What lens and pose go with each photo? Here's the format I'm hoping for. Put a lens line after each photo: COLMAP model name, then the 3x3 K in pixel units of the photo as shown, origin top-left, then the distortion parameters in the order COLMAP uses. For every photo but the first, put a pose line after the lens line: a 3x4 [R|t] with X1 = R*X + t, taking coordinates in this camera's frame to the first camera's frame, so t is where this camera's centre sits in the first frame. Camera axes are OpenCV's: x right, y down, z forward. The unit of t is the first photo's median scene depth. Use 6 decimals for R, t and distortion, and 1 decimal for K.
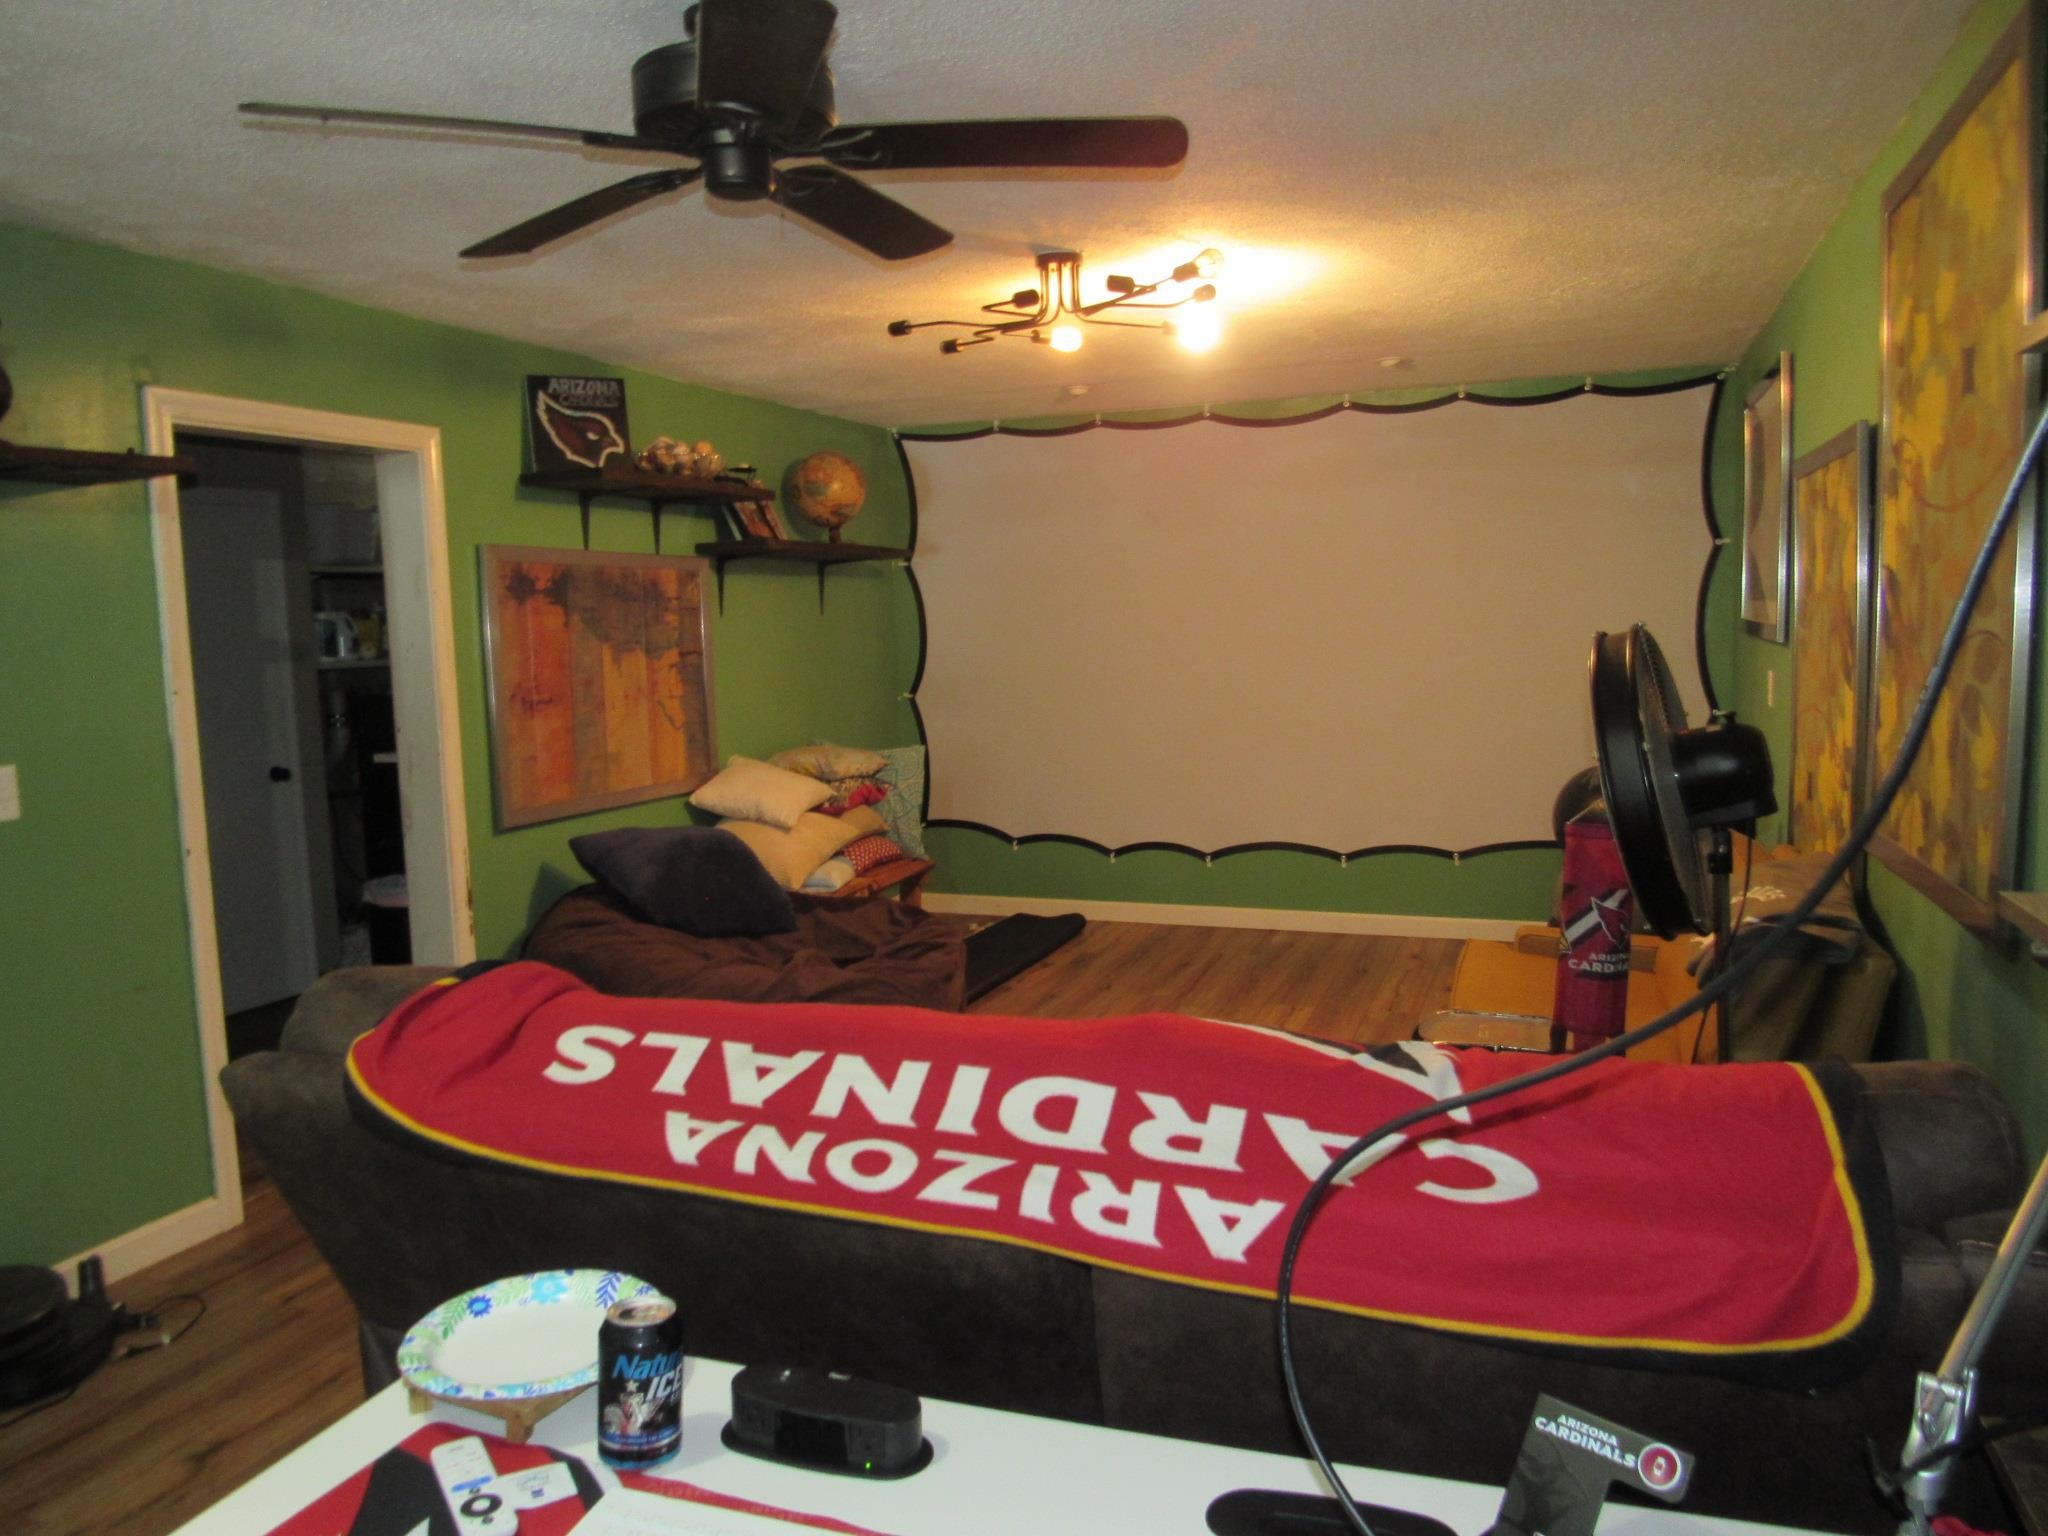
lens RADIAL K [[1456.7, 0, 1025.4], [0, 1456.7, 773.0], [0, 0, 1]] dist [-0.028715, -0.003712]
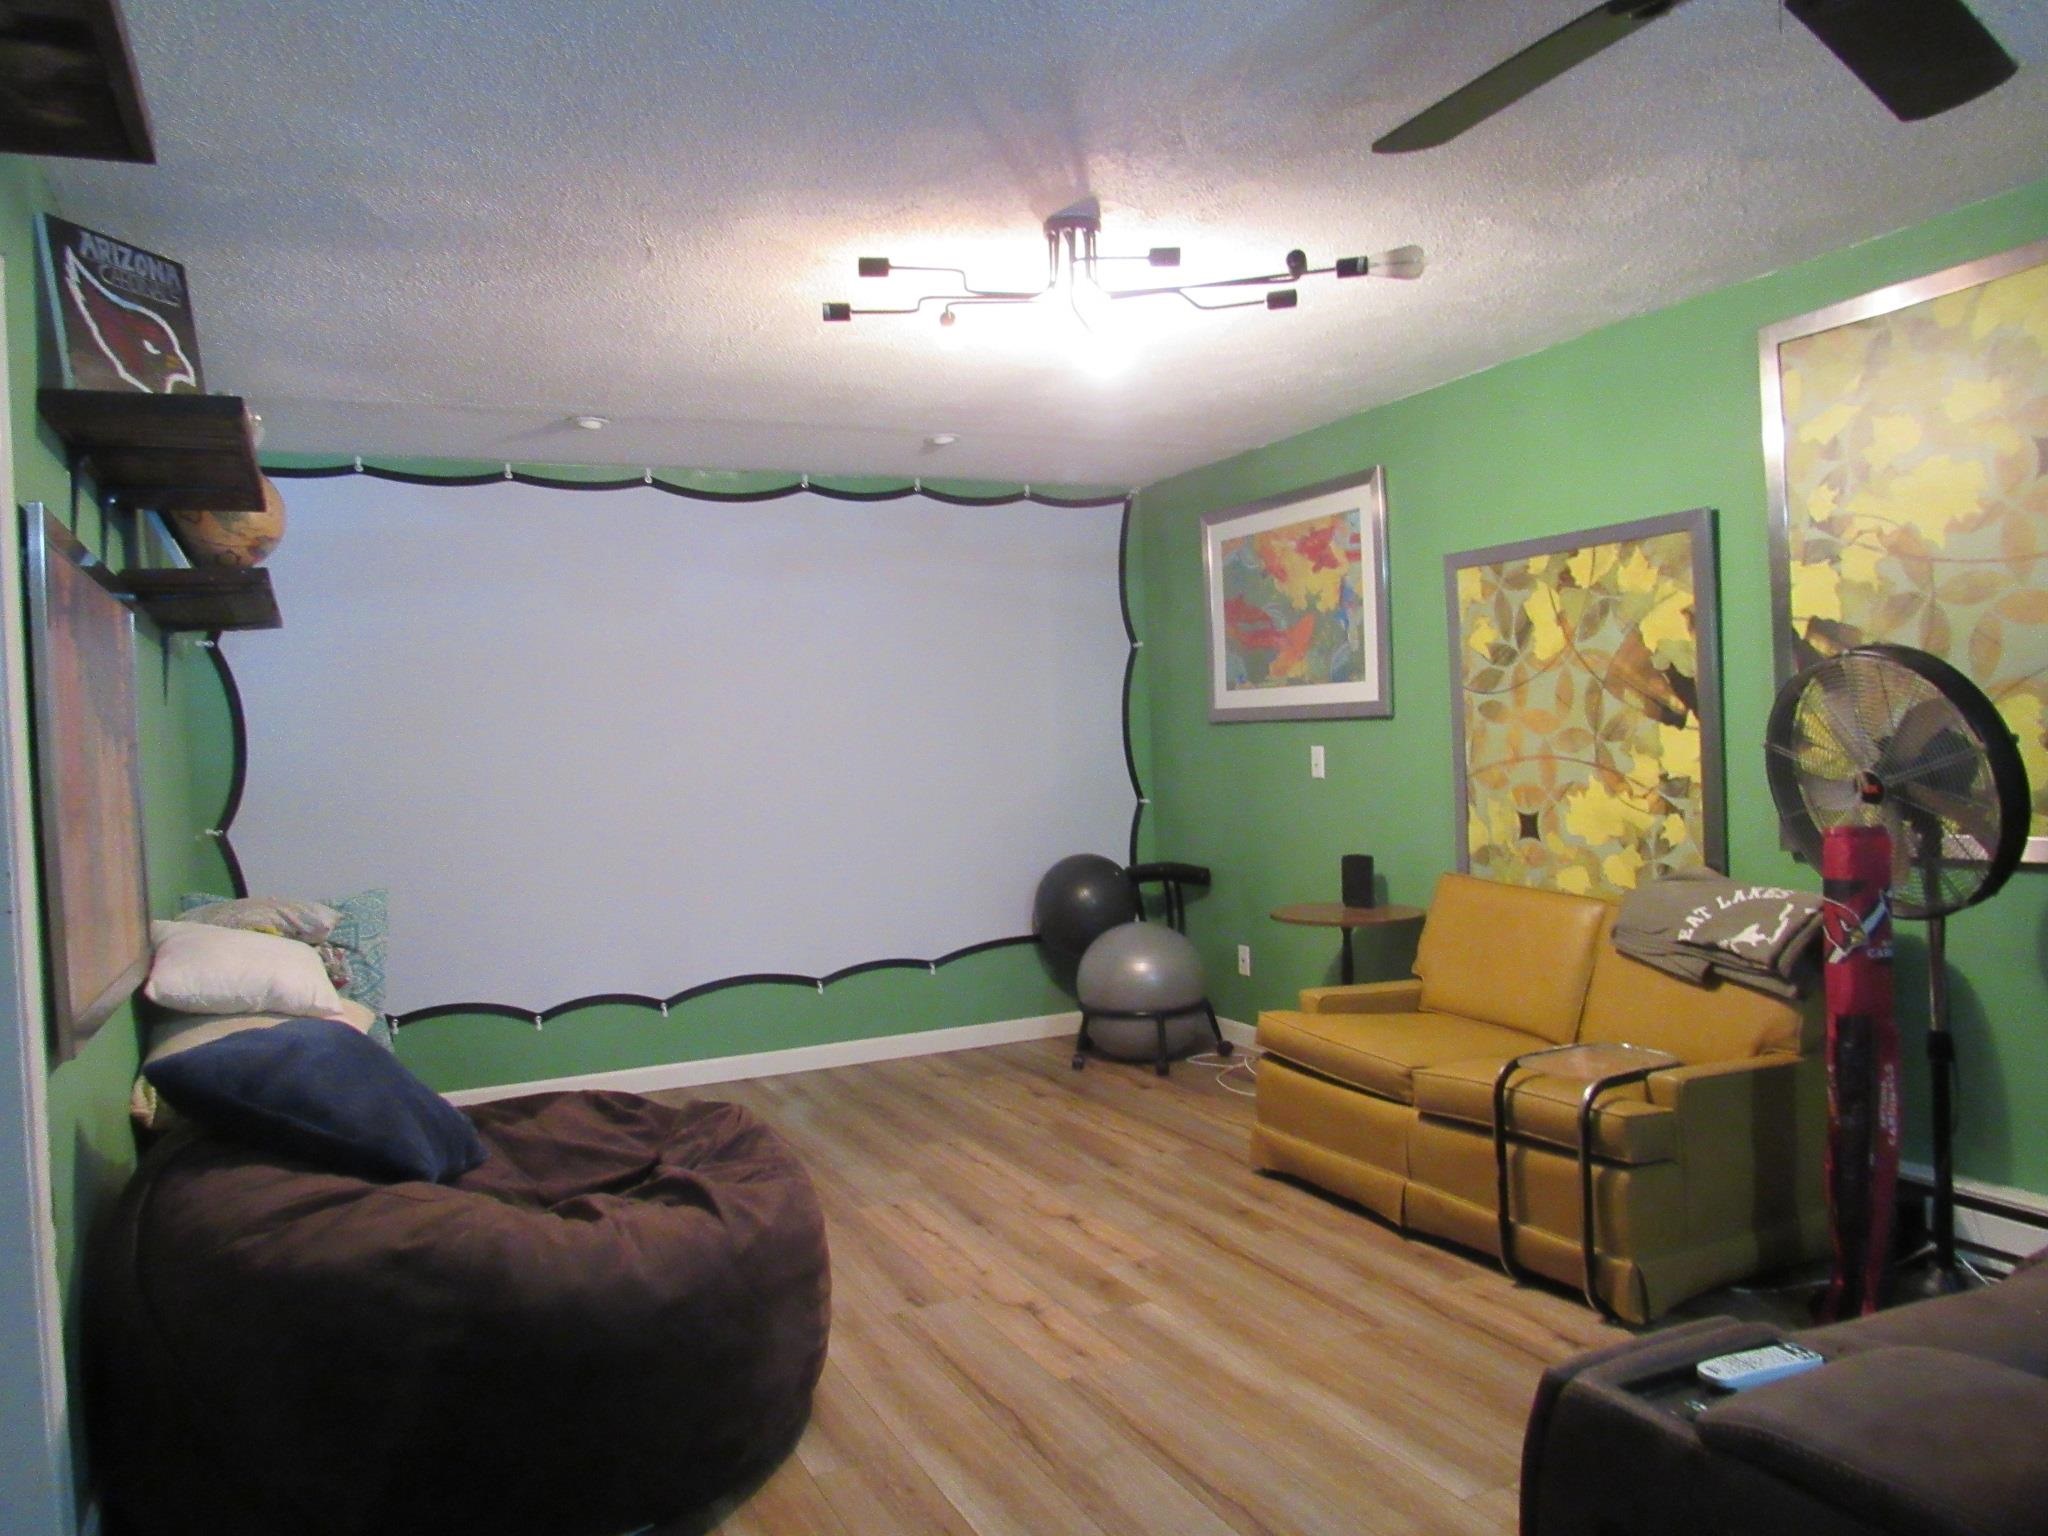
lens RADIAL K [[1456.7, 0, 1019.5], [0, 1456.7, 763.5], [0, 0, 1]] dist [-0.028715, -0.003712]
pose [[0.695845, -0.013965, 0.718057, -0.380236], [0.099922, 0.991969, -0.077540, 0.006862], [-0.711207, 0.125705, 0.691652, 0.312577]]
